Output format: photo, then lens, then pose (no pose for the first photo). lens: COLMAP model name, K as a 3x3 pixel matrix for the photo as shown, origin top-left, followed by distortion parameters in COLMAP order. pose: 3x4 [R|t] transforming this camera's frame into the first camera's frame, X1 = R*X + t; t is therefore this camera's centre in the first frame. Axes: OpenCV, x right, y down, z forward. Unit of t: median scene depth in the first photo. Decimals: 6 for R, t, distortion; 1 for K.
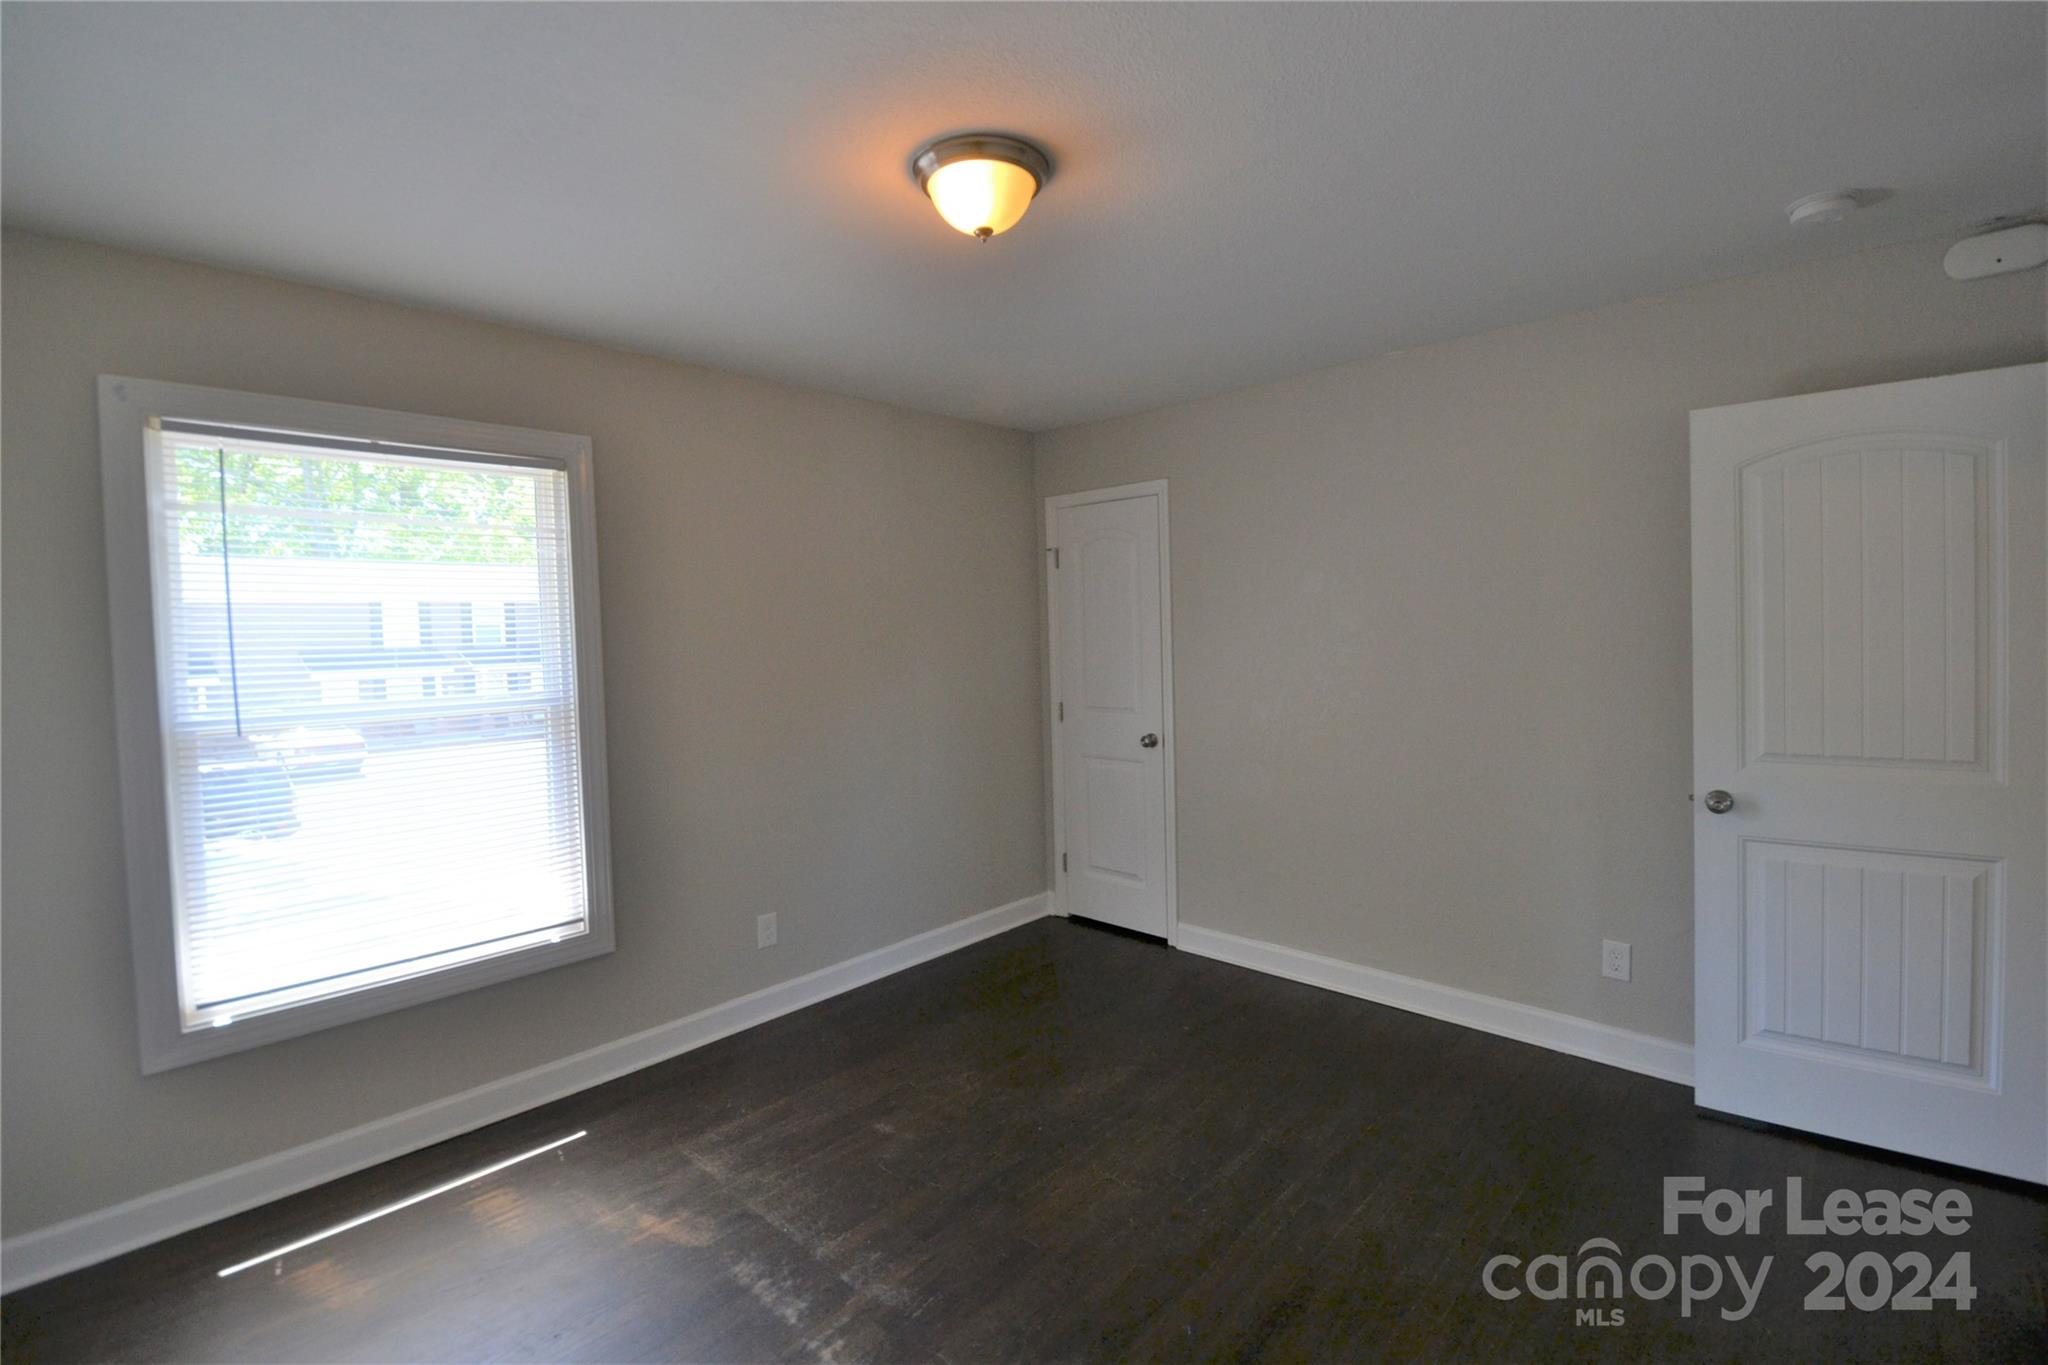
lens RADIAL K [[909.8, 0, 1045.7], [0, 909.8, 662.9], [0, 0, 1]] dist [0.003667, -0.013518]
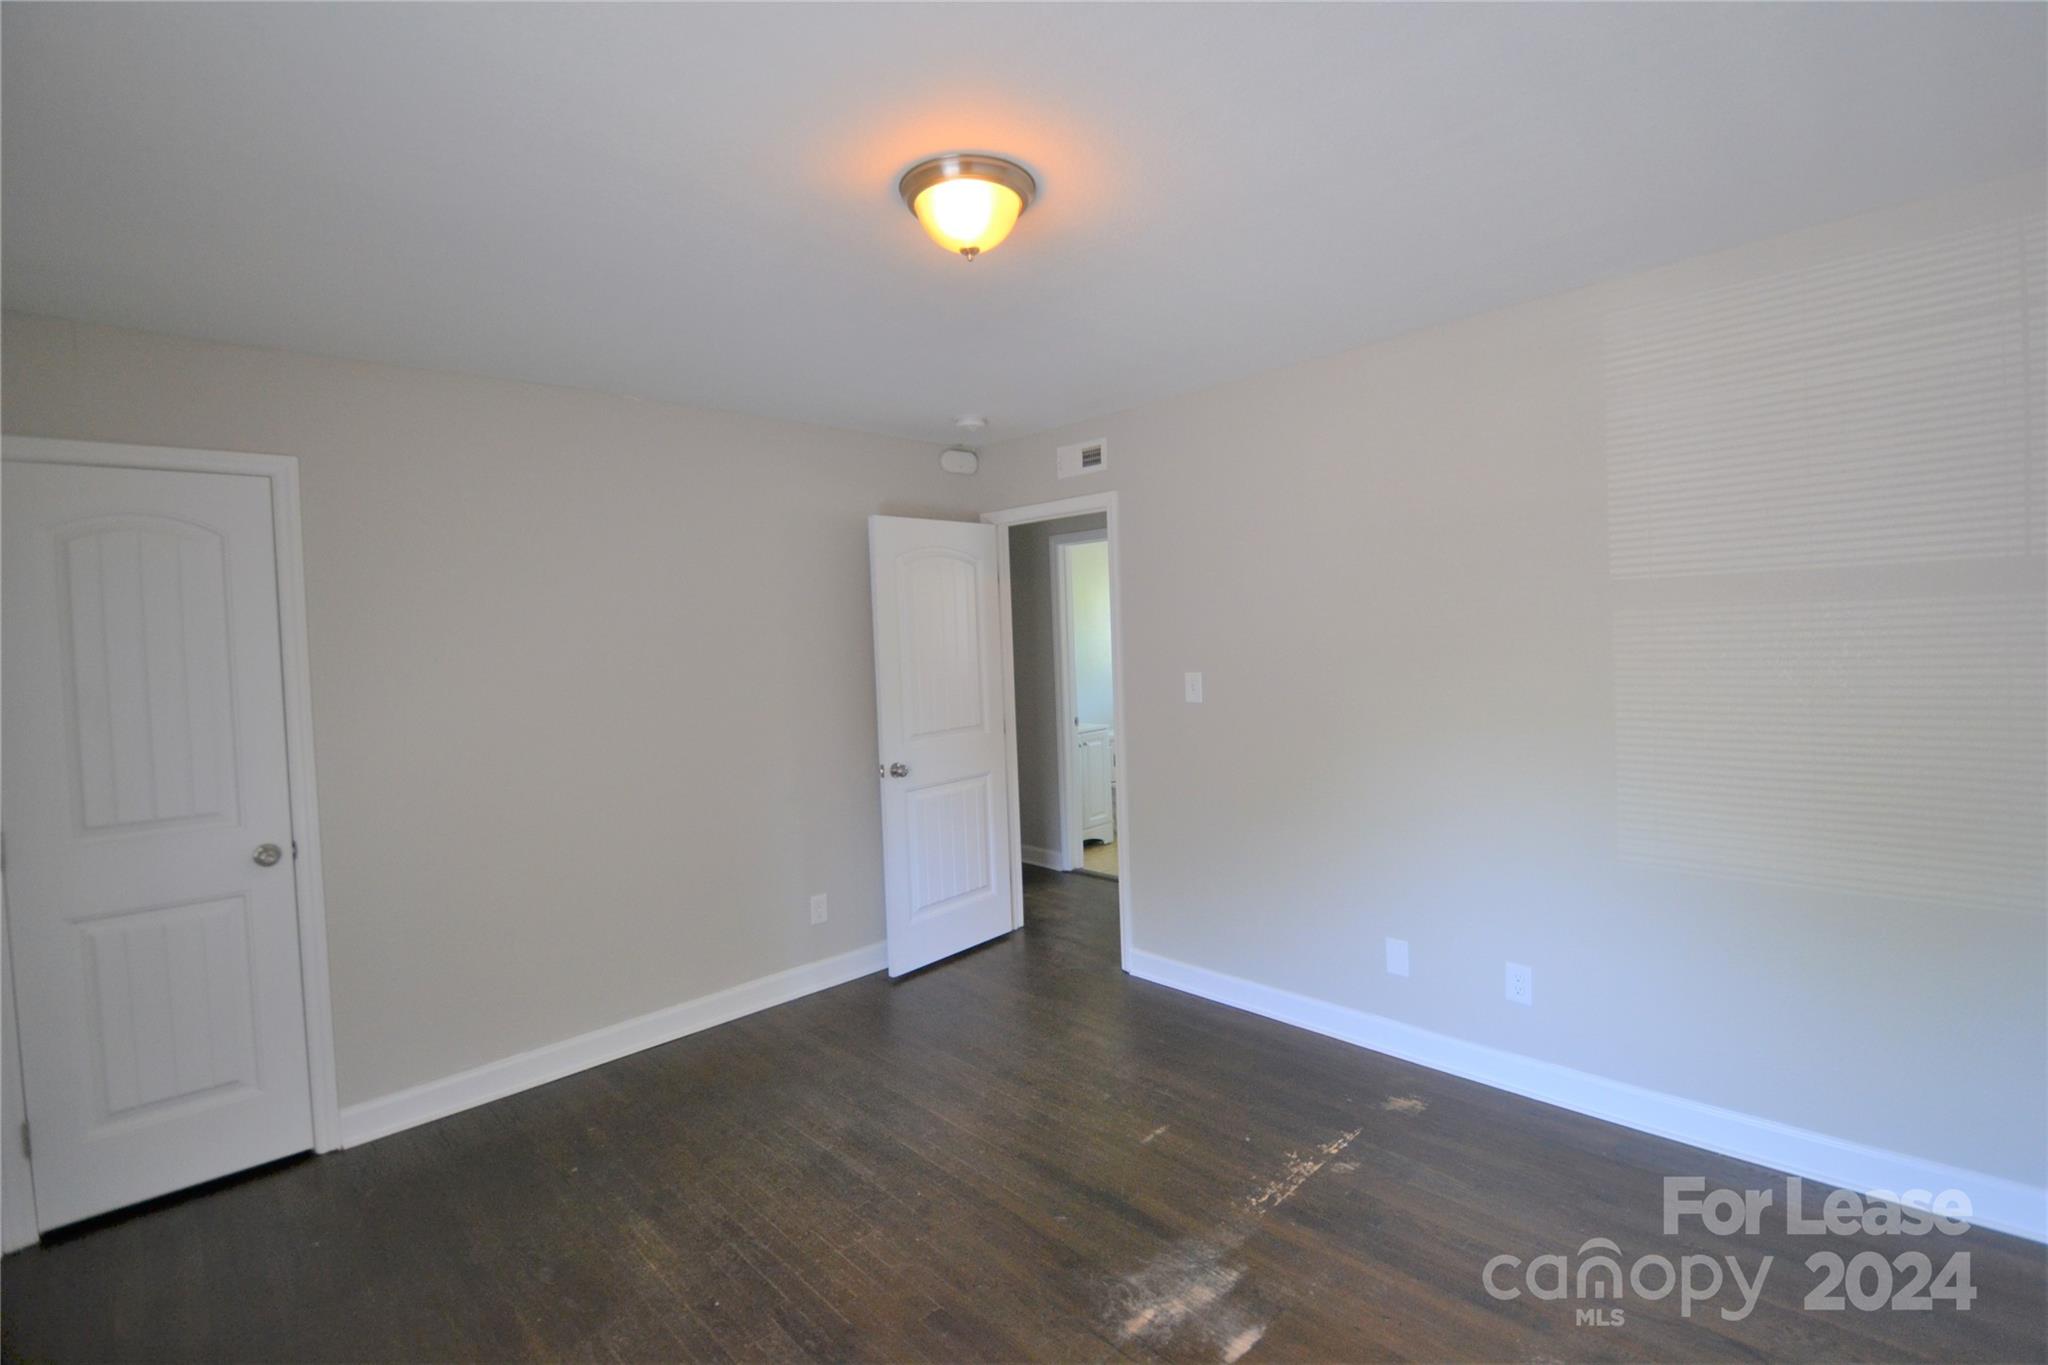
lens RADIAL K [[909.8, 0, 1023.7], [0, 909.8, 665.4], [0, 0, 1]] dist [0.003667, -0.013518]
pose [[0.059132, -0.008056, 0.998218, -0.707788], [0.075360, 0.997150, 0.003583, -0.014701], [-0.995402, 0.075014, 0.059571, 0.606744]]
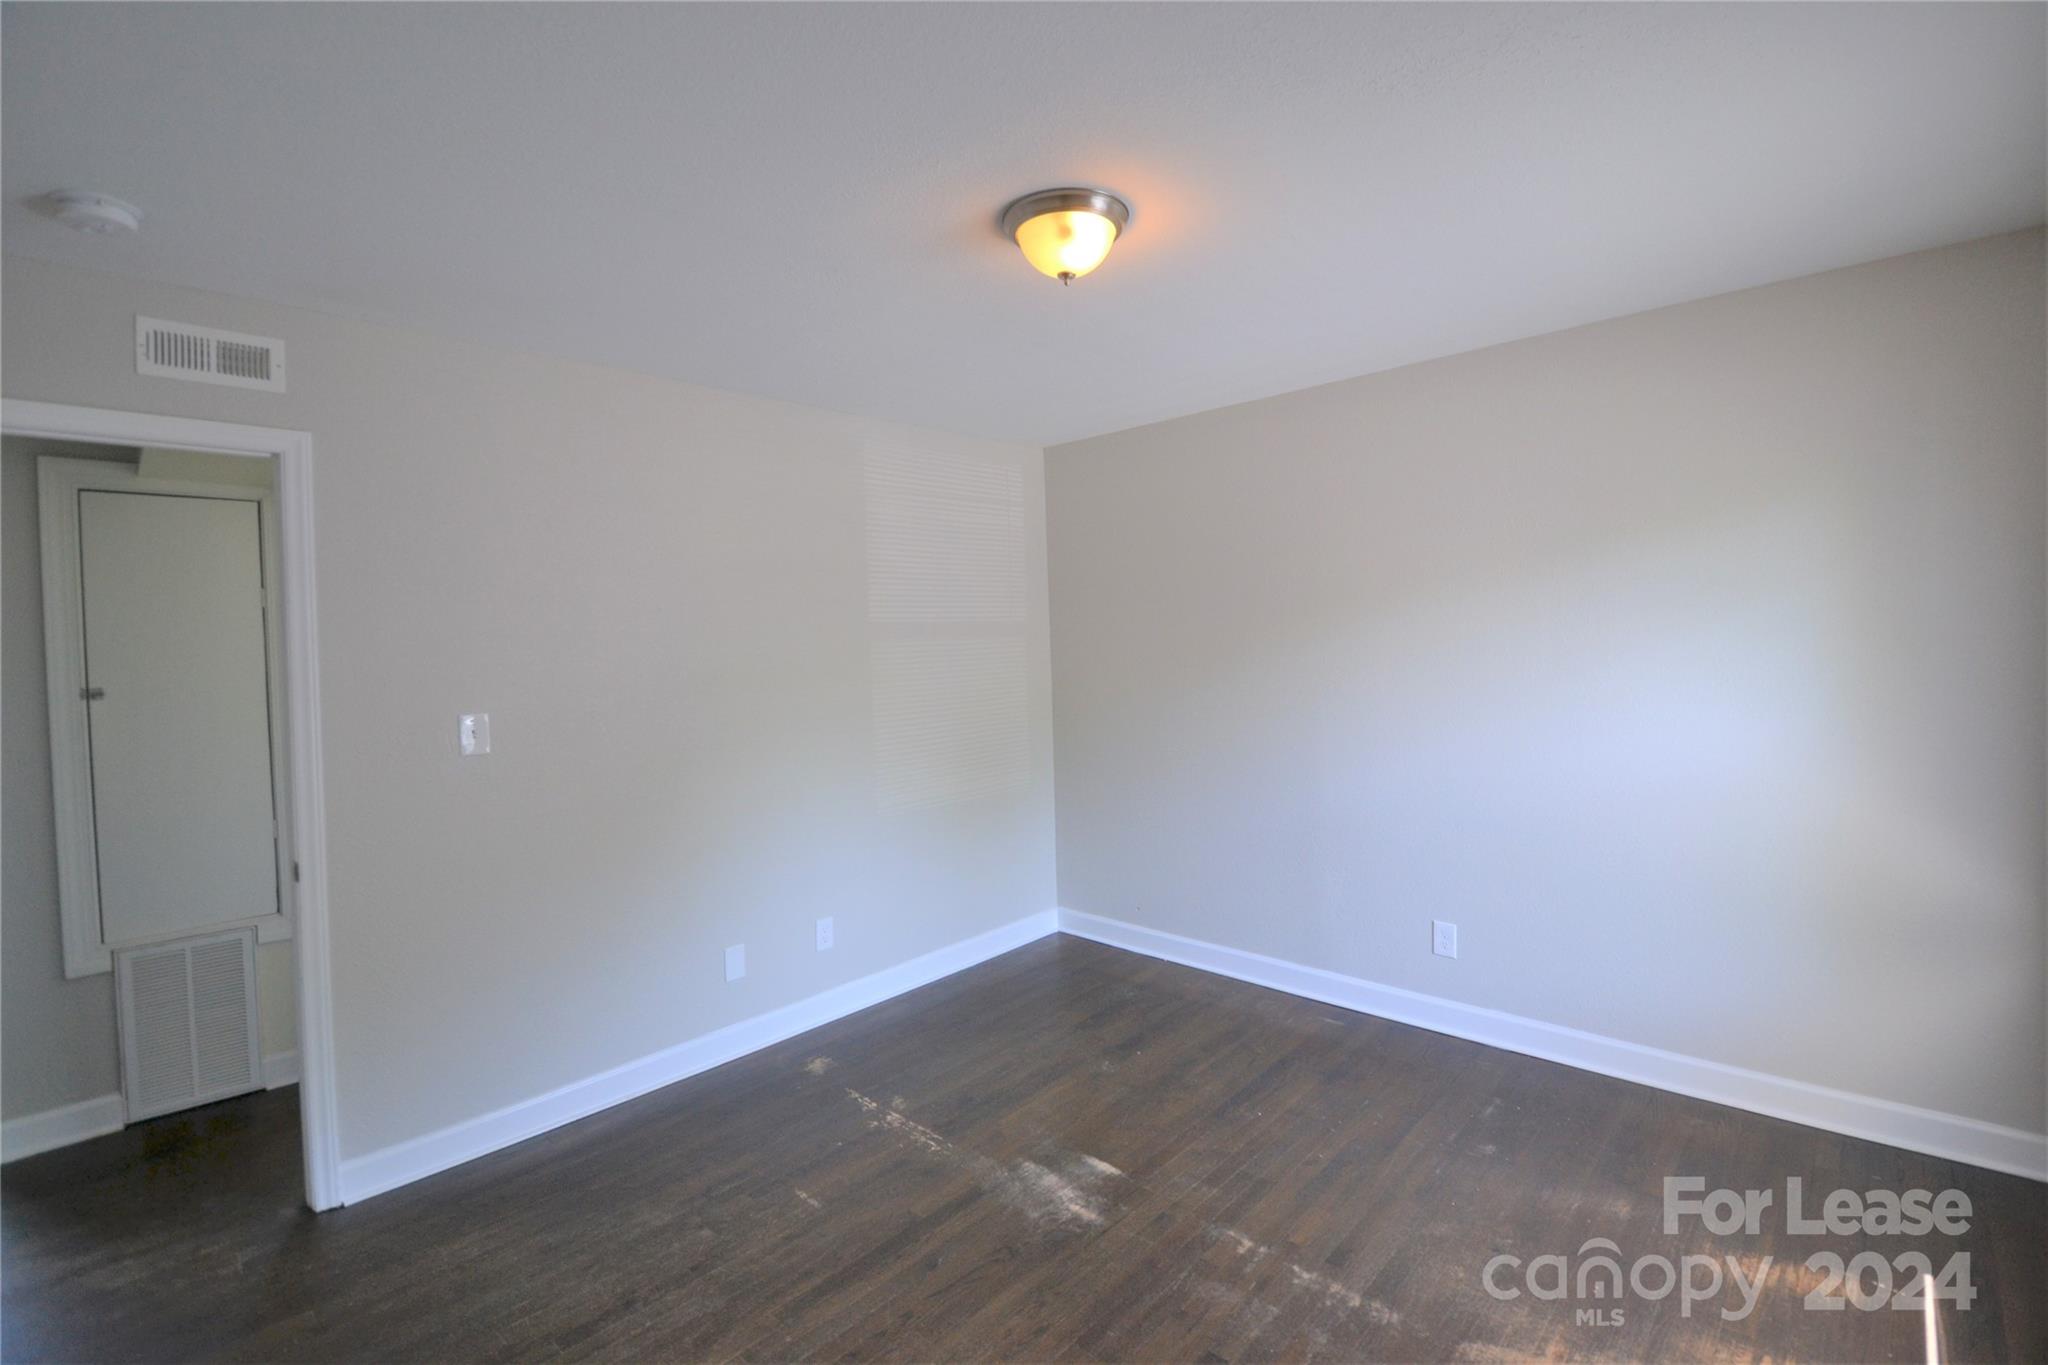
lens RADIAL K [[909.8, 0, 1033.8], [0, 909.8, 681.5], [0, 0, 1]] dist [0.003667, -0.013518]
pose [[-0.998211, 0.059446, 0.006409, -0.008888], [0.059771, 0.994869, 0.081626, -0.058039], [-0.001524, 0.081863, -0.996642, 1.378801]]
